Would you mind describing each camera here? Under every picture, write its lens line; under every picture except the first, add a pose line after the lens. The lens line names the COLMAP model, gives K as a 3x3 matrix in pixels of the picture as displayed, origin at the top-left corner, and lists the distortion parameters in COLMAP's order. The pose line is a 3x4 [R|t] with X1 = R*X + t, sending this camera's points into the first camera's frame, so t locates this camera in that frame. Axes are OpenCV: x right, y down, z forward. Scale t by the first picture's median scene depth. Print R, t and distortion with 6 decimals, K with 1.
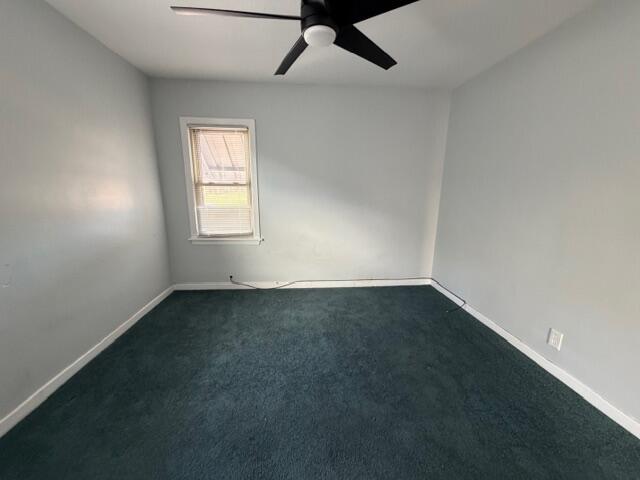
lens RADIAL K [[254.0, 0, 322.7], [0, 254.0, 242.6], [0, 0, 1]] dist [-0.000701, 0.000956]
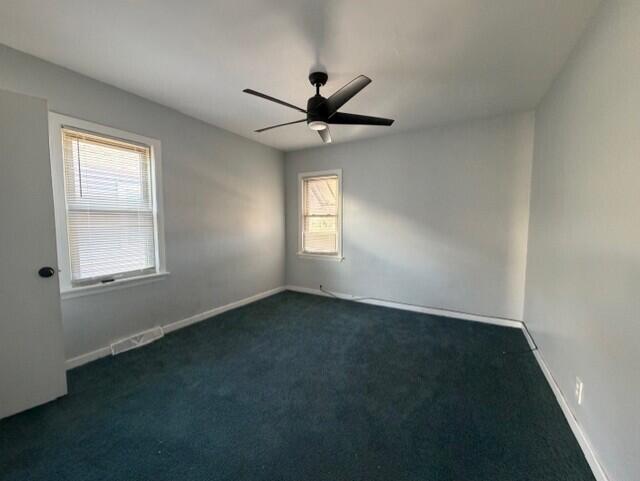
lens RADIAL K [[254.0, 0, 316.9], [0, 254.0, 243.2], [0, 0, 1]] dist [-0.000701, 0.000956]
pose [[0.815431, 0.040045, -0.577468, 0.391286], [-0.119072, 0.987874, -0.099635, 0.056243], [0.566475, 0.150005, 0.810311, -0.106062]]
